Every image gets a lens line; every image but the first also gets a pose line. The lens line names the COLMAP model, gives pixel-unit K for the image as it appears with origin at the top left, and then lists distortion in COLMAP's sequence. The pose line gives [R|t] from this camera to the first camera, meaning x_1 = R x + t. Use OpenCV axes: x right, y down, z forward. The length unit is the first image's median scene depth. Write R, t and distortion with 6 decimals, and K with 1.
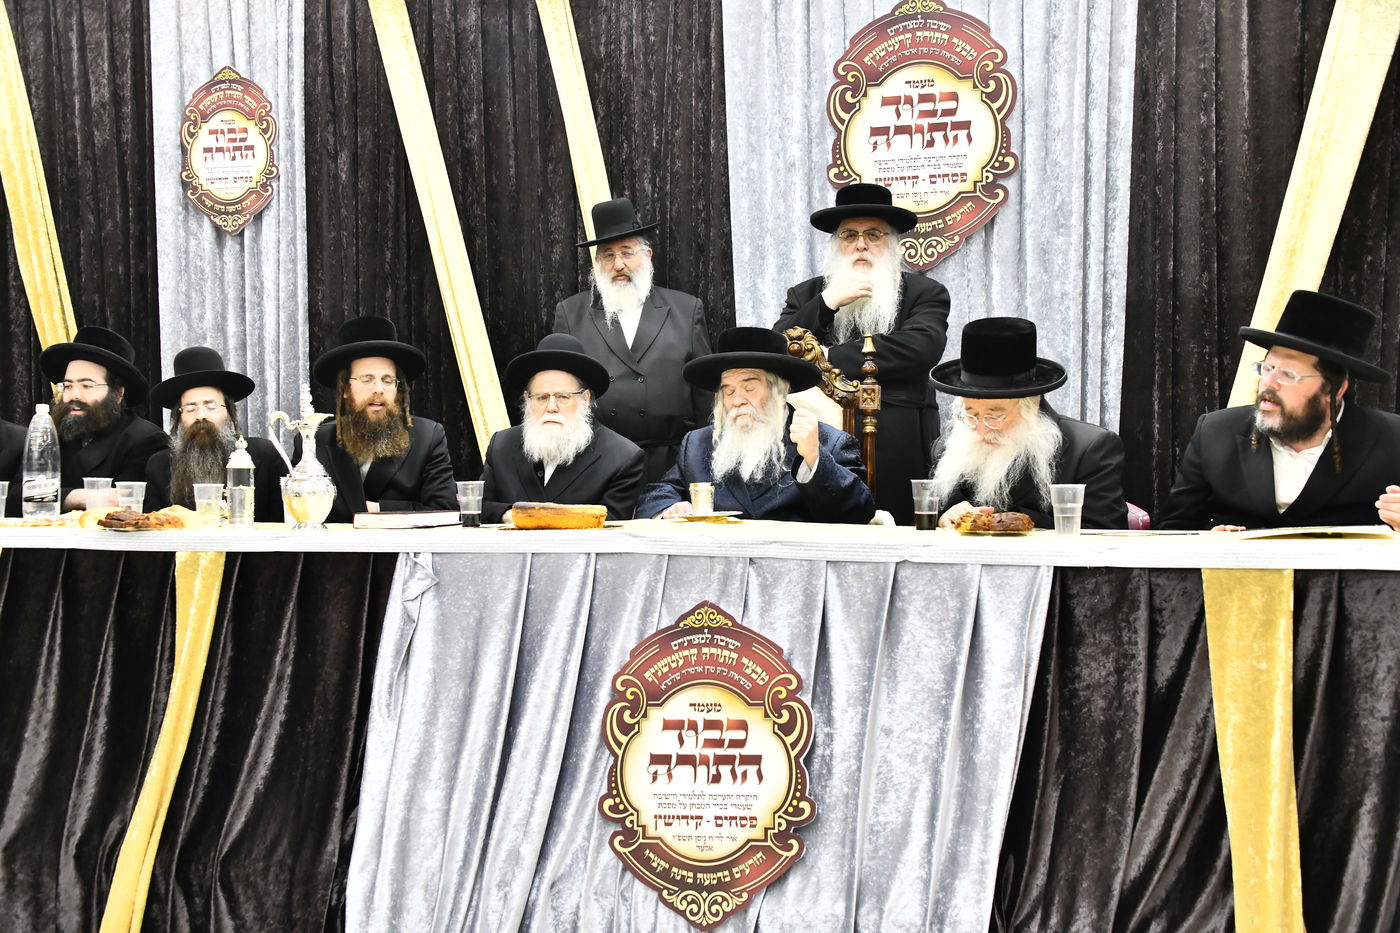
lens RADIAL K [[1555.2, 0, 700.0], [0, 1555.2, 466.5], [0, 0, 1]] dist [0.012156, 0.317069]
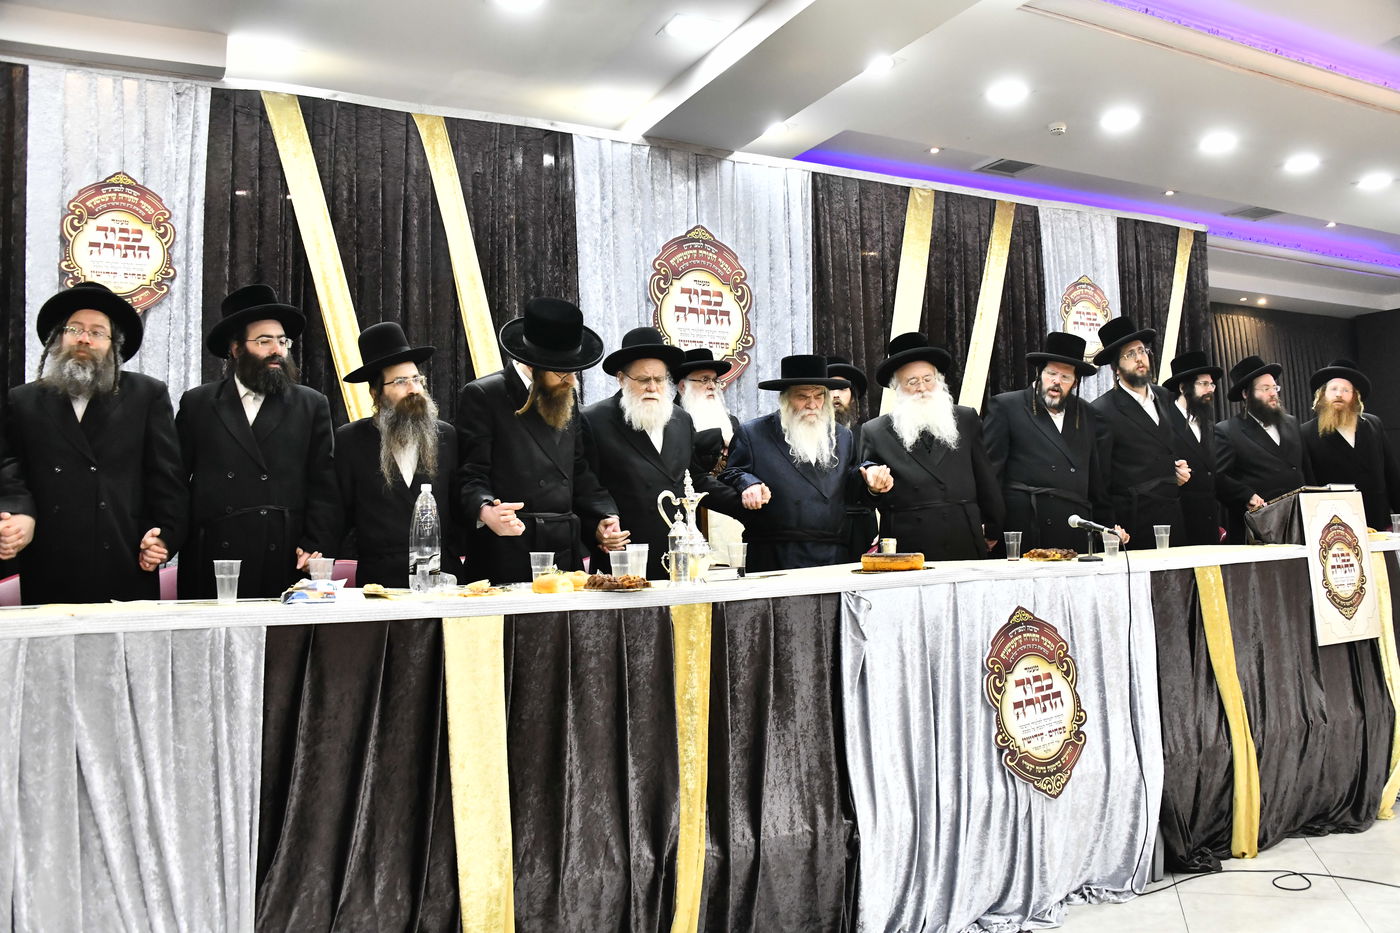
lens RADIAL K [[1107.0, 0, 700.0], [0, 1107.0, 466.5], [0, 0, 1]] dist [-0.143663, 0.081939]
pose [[0.680072, 0.022416, 0.732802, -0.937953], [0.028386, 0.997978, -0.056872, -0.004086], [-0.732595, 0.059478, 0.678061, 0.394279]]
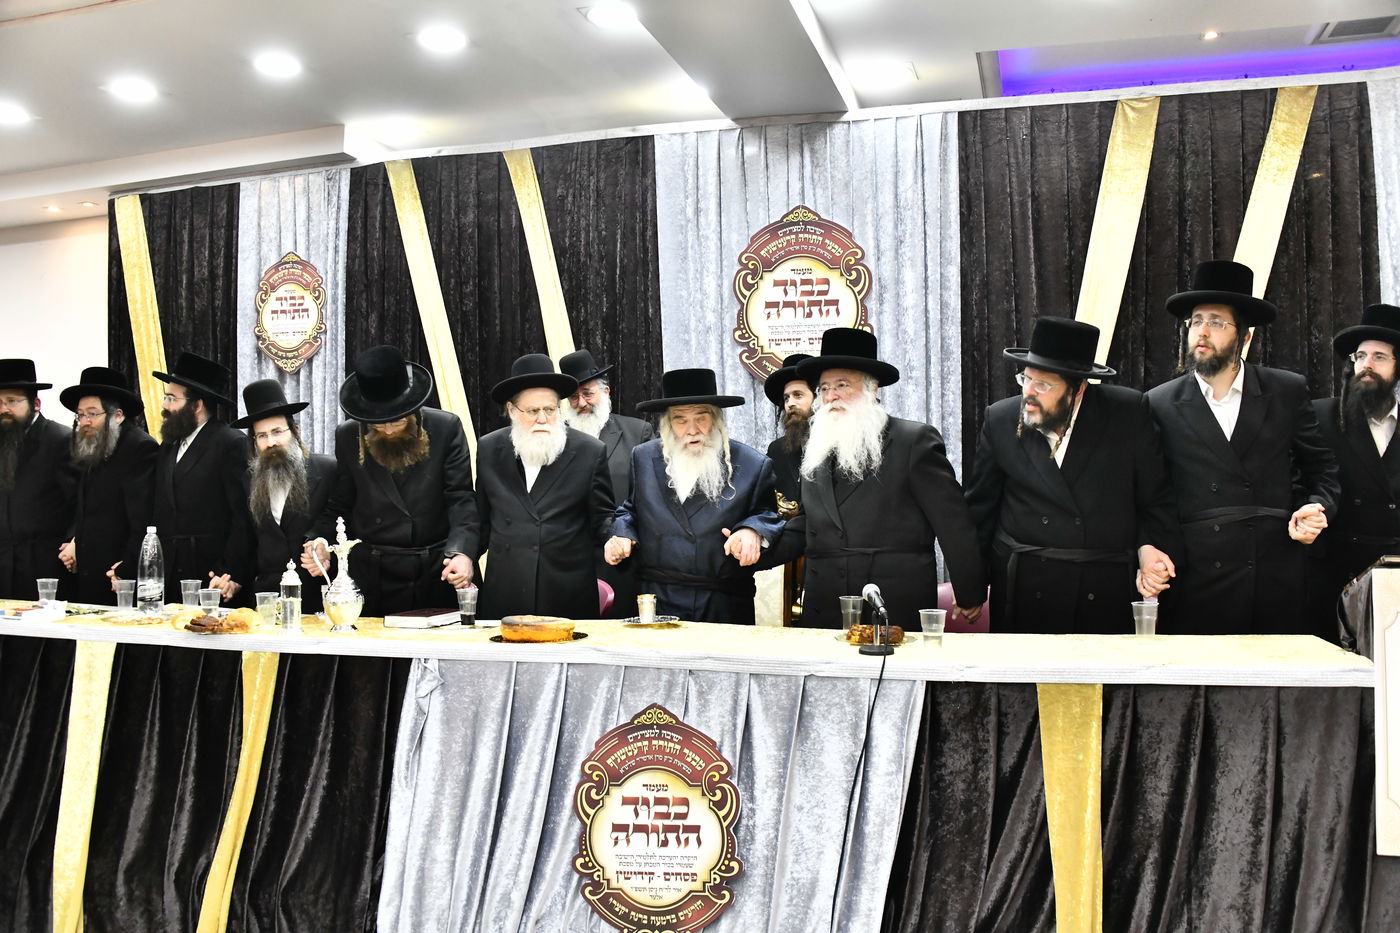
lens RADIAL K [[1107.0, 0, 700.0], [0, 1107.0, 466.5], [0, 0, 1]] dist [-0.143663, 0.081939]
pose [[0.997849, -0.000363, 0.065553, -0.015994], [0.002137, 0.999633, -0.026996, -0.072315], [-0.065519, 0.027078, 0.997484, 0.081895]]
